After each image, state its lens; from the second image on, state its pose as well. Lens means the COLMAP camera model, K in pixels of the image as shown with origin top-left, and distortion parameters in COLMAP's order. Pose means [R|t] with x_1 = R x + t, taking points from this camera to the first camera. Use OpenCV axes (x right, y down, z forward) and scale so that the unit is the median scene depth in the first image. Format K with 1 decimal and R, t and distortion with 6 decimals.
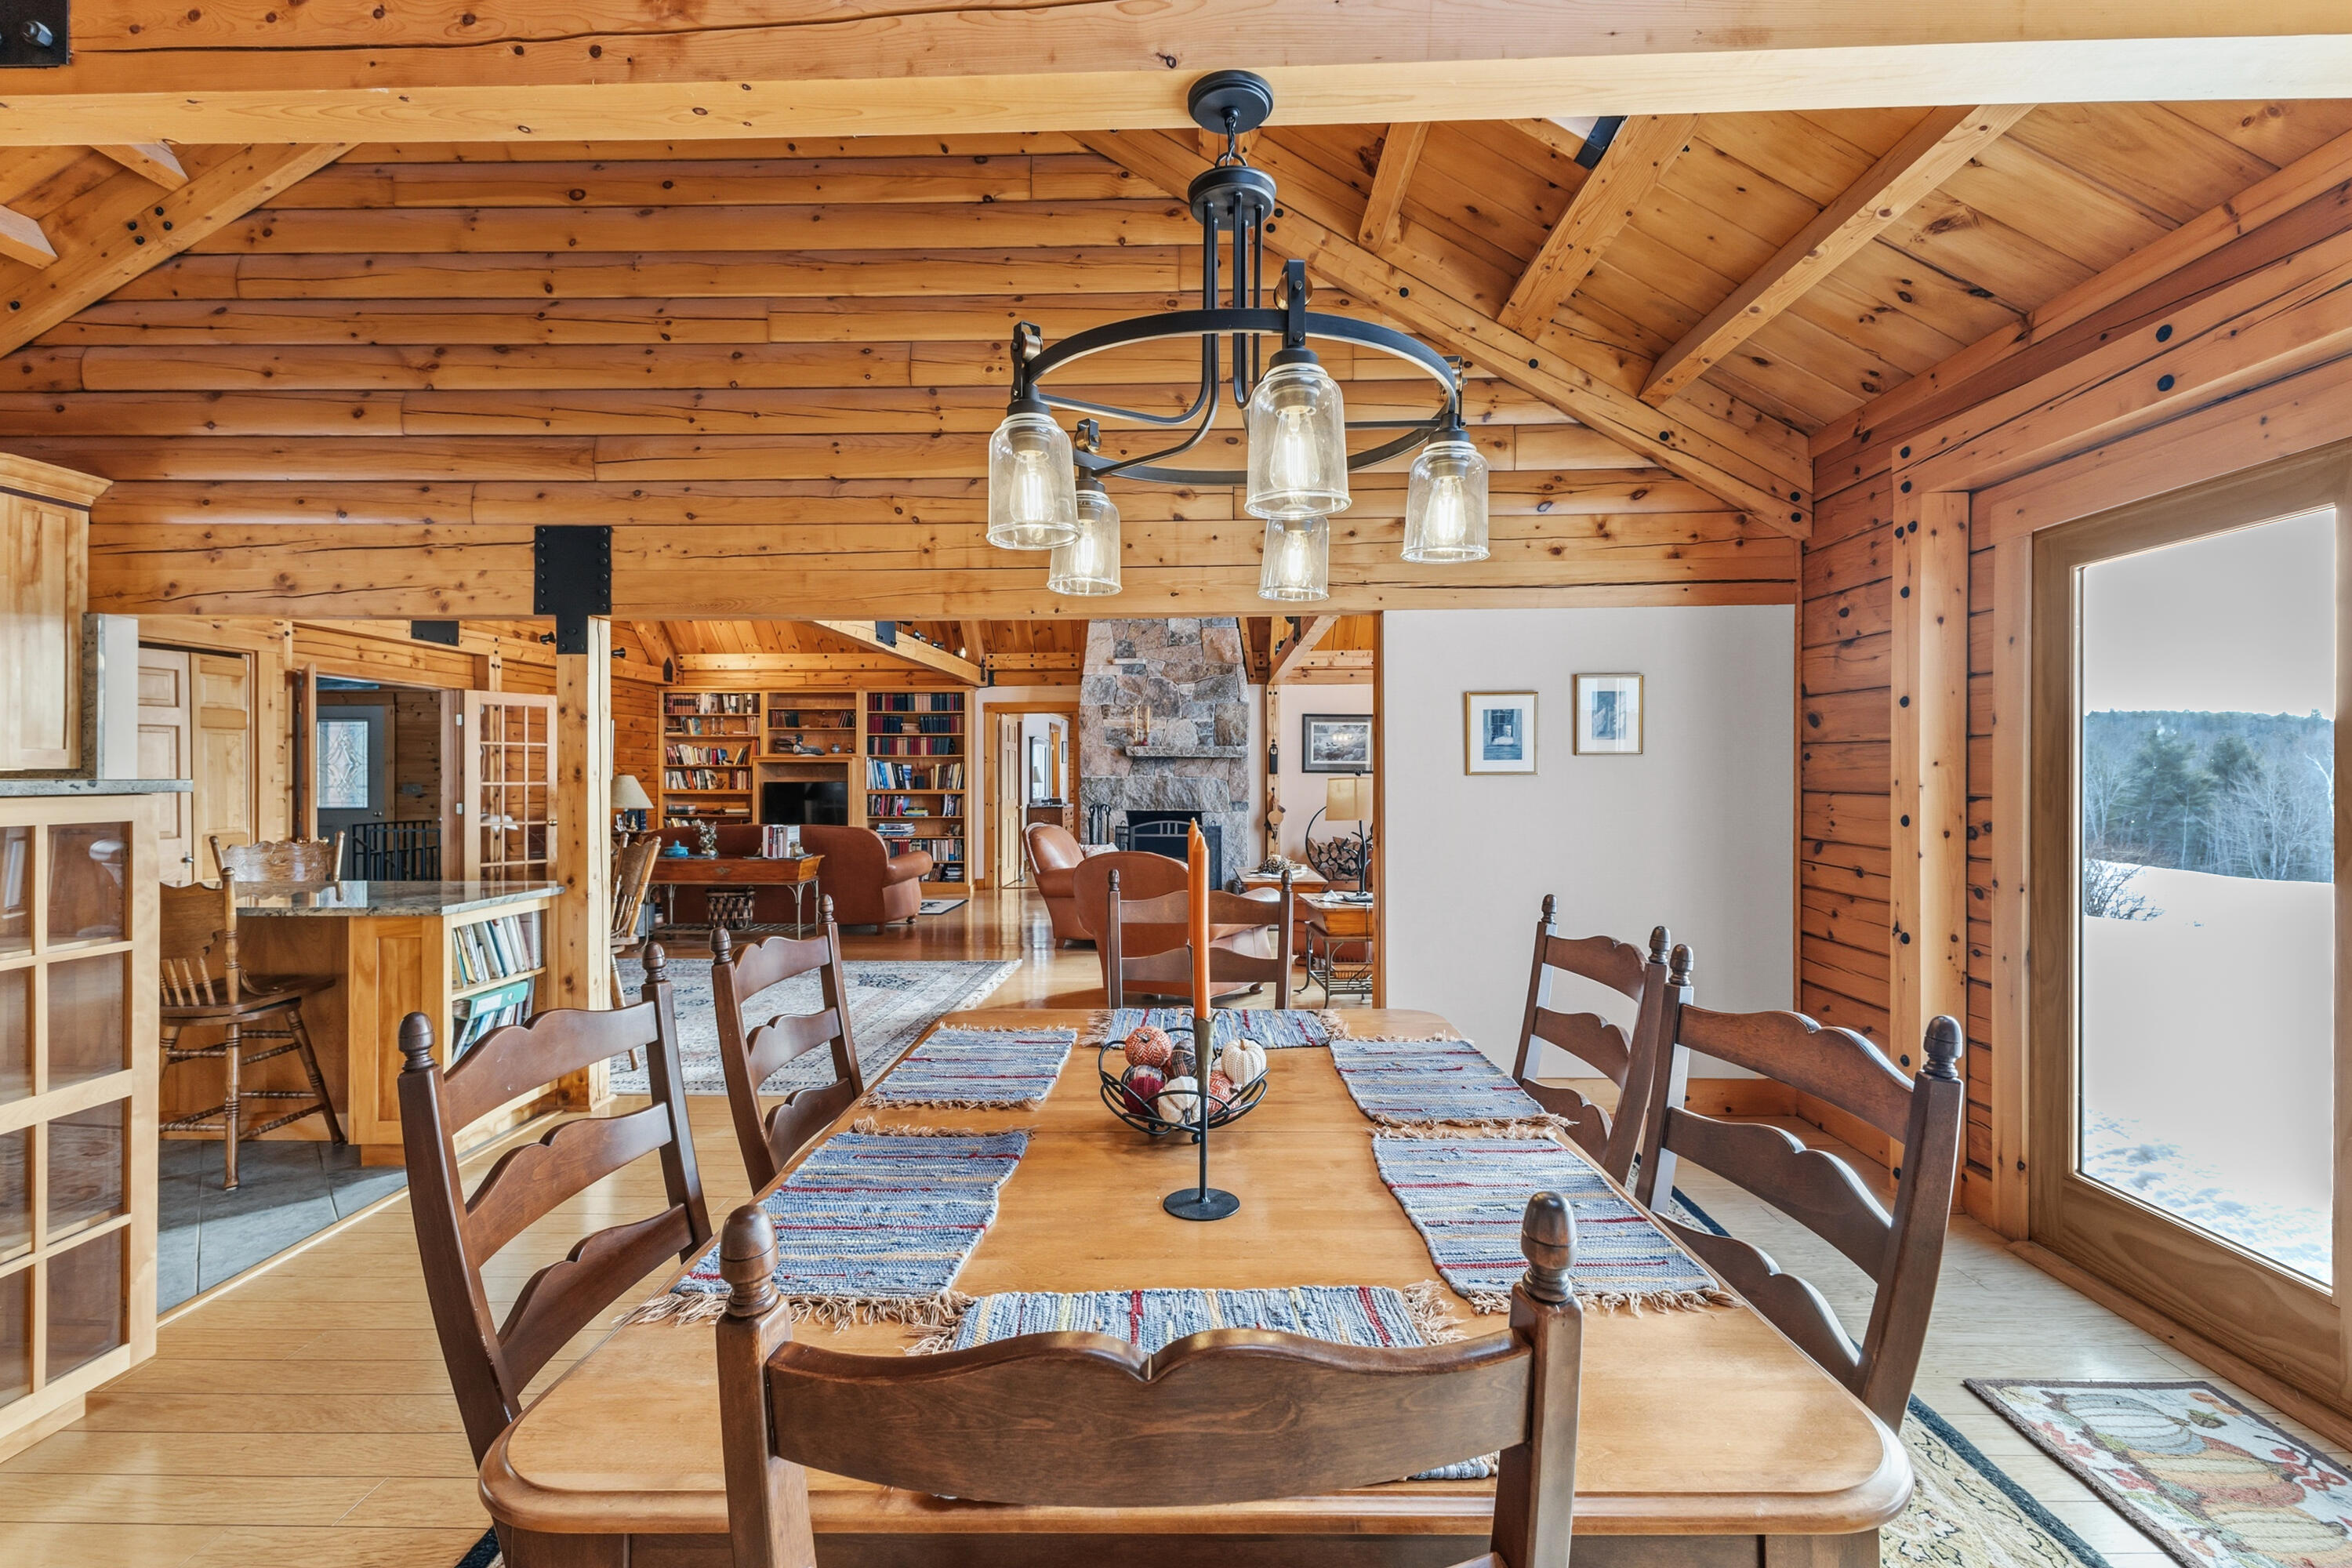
lens RADIAL K [[1017.6, 0, 1179.4], [0, 1017.6, 776.5], [0, 0, 1]] dist [0.001607, 0.000227]
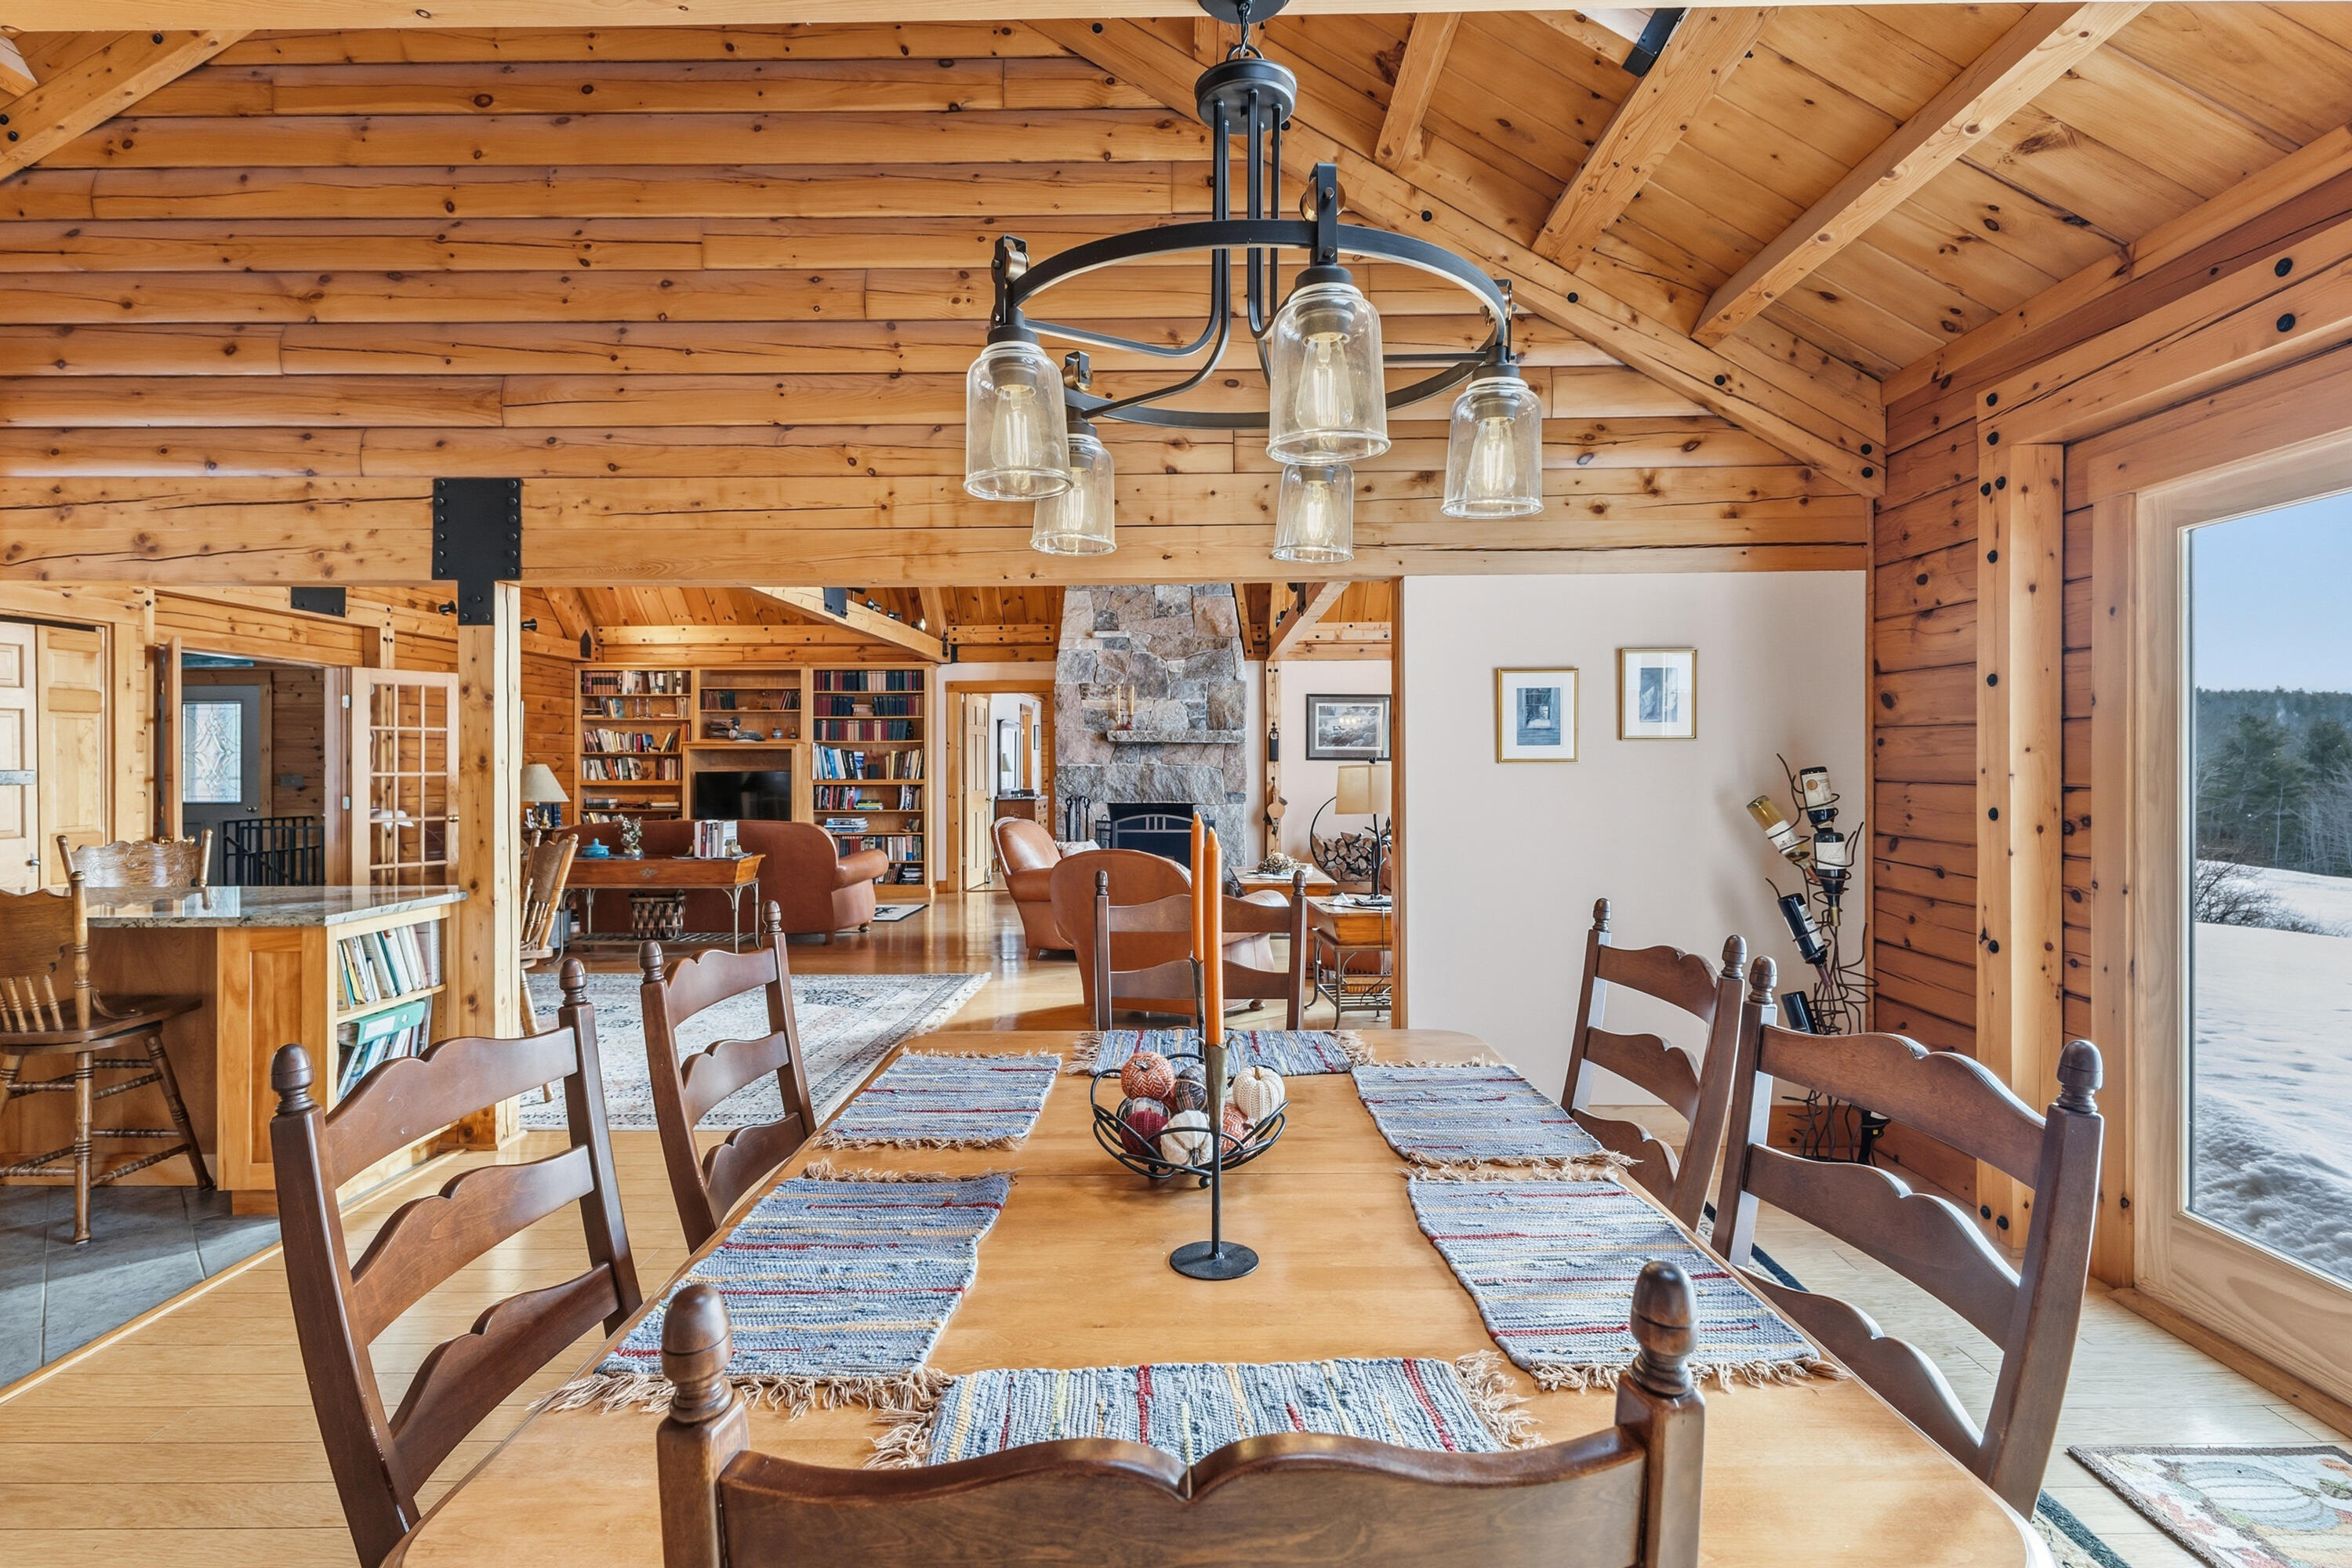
lens RADIAL K [[1145.3, 0, 1181.9], [0, 1145.3, 761.5], [0, 0, 1]] dist [0.001659, -0.002703]
pose [[0.999889, -0.000918, 0.014855, -0.006767], [0.000960, 0.999995, -0.002849, 0.000117], [-0.014852, 0.002862, 0.999886, 0.010195]]
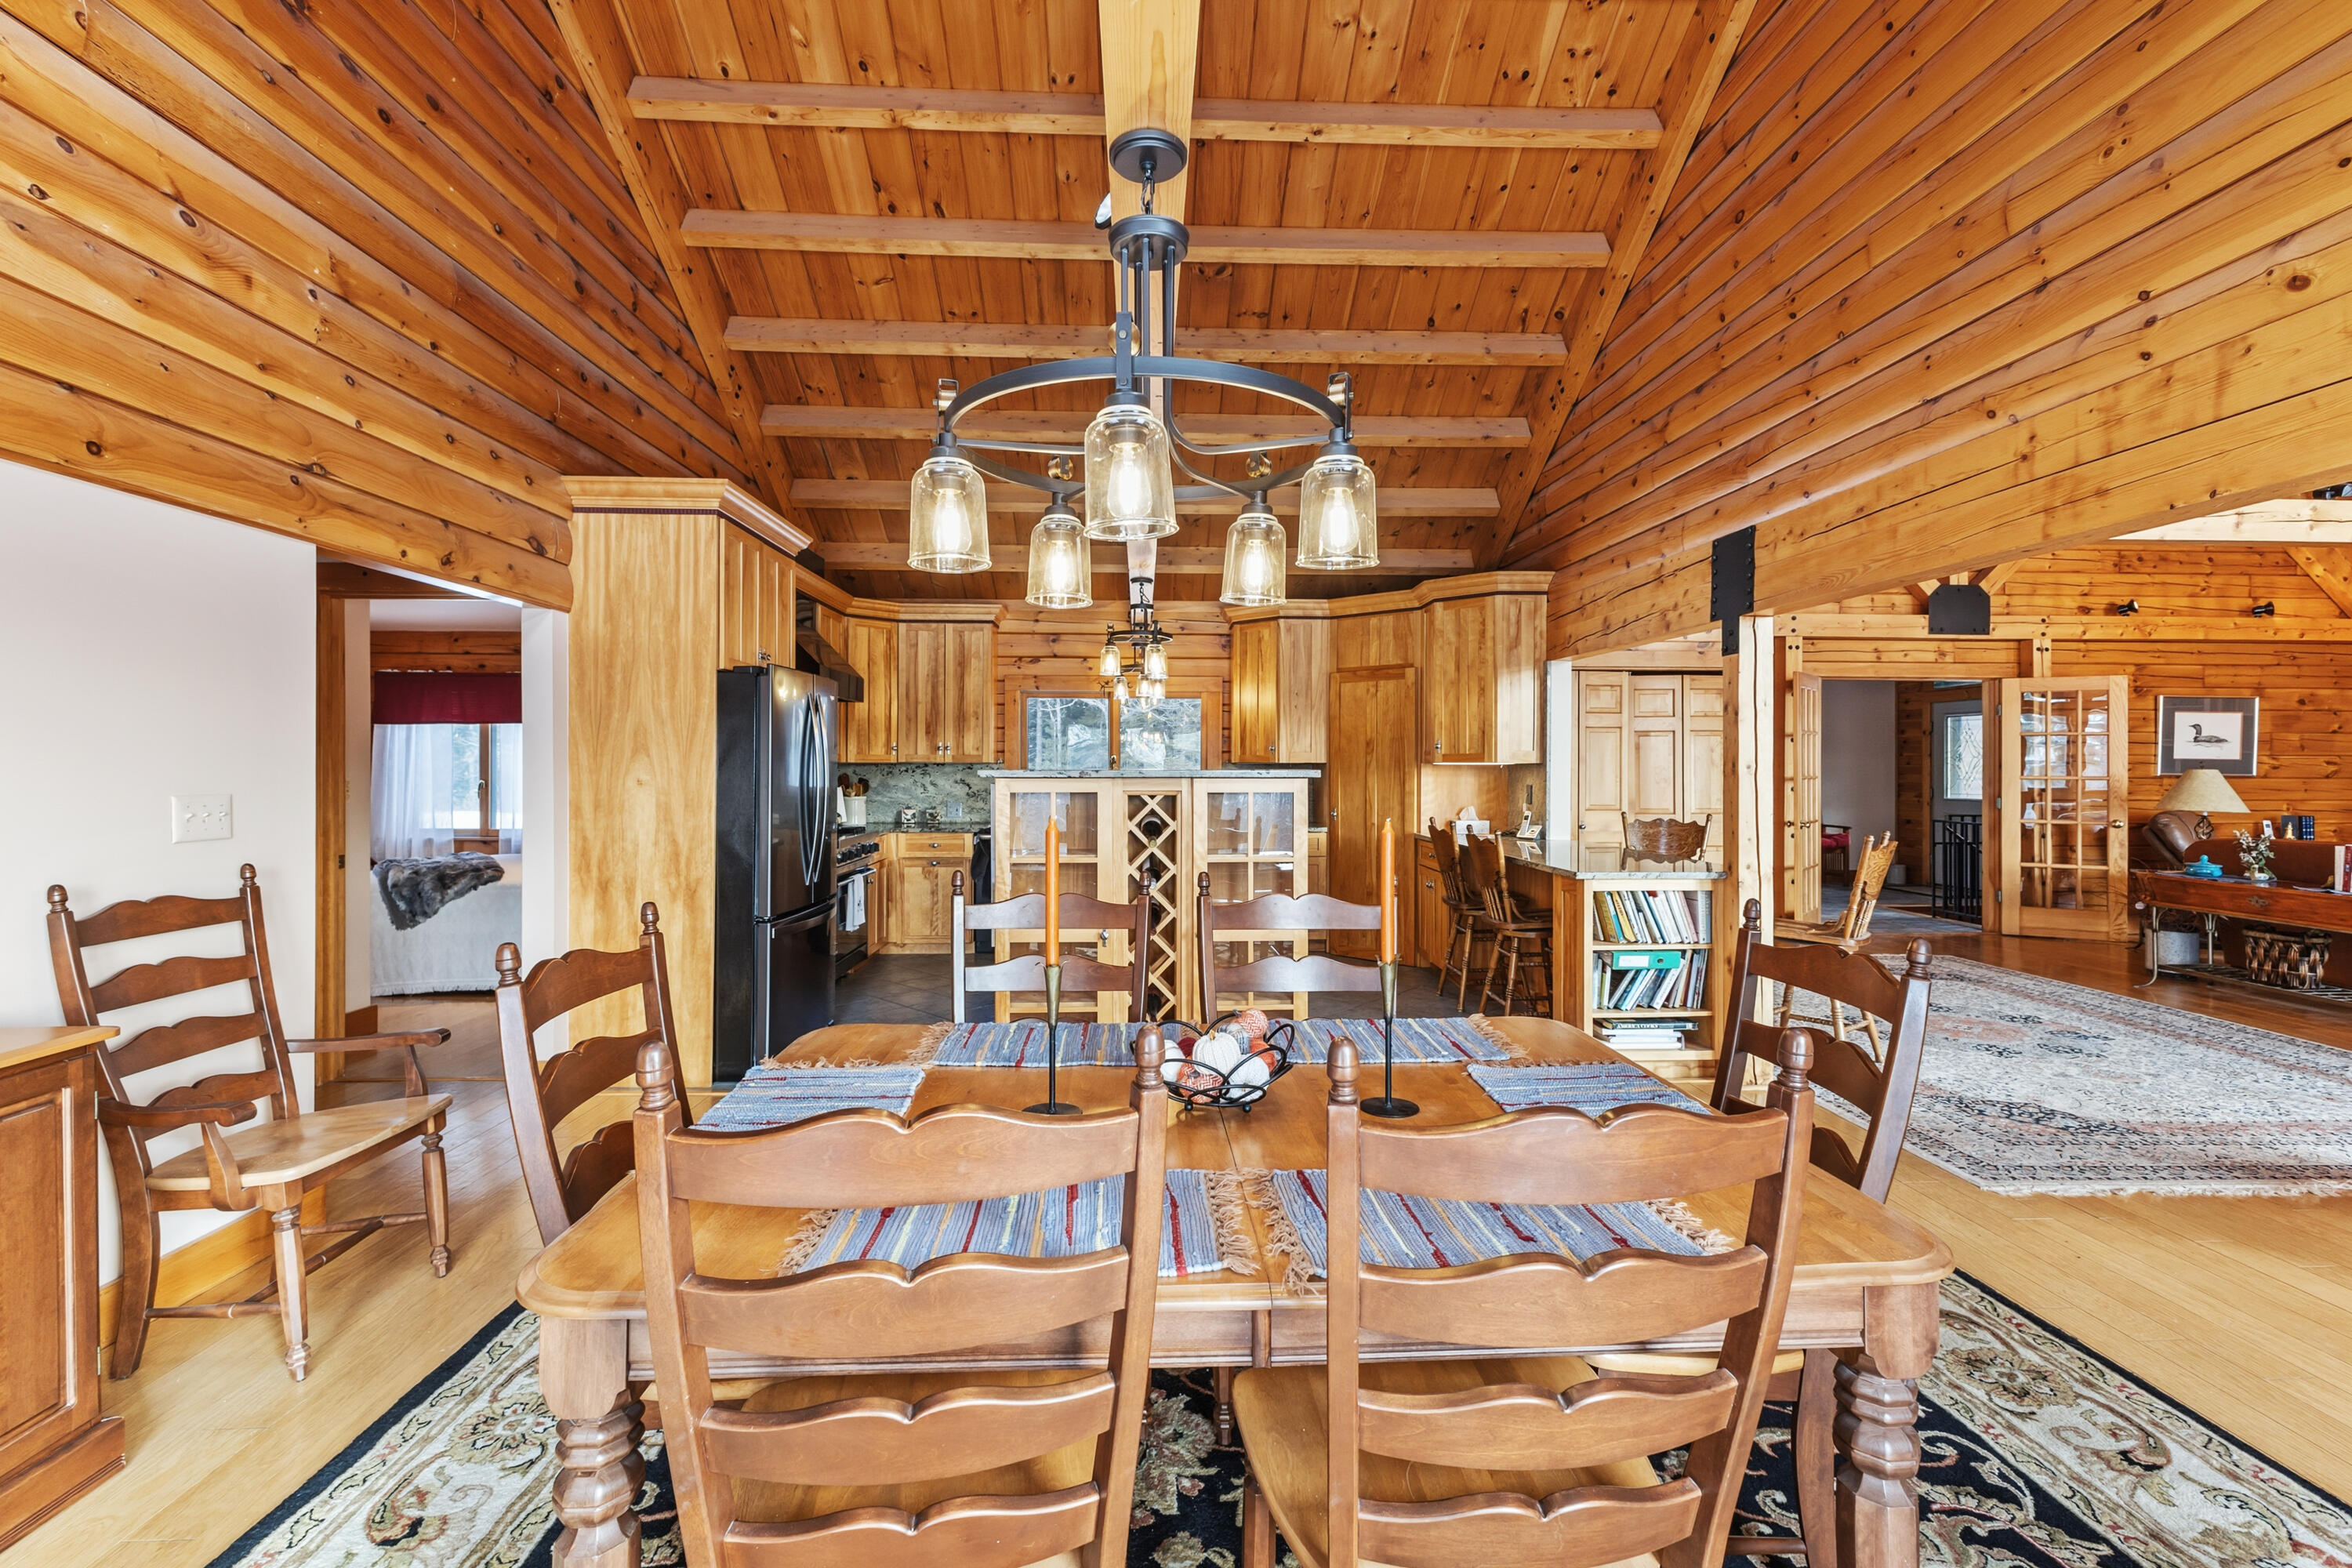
lens RADIAL K [[1029.0, 0, 1186.3], [0, 1029.0, 768.1], [0, 0, 1]] dist [0.002394, -0.000025]
pose [[0.069726, 0.003593, -0.997560, 0.432447], [-0.004218, 0.999986, 0.003307, -0.002952], [0.997557, 0.003977, 0.069740, 0.359268]]
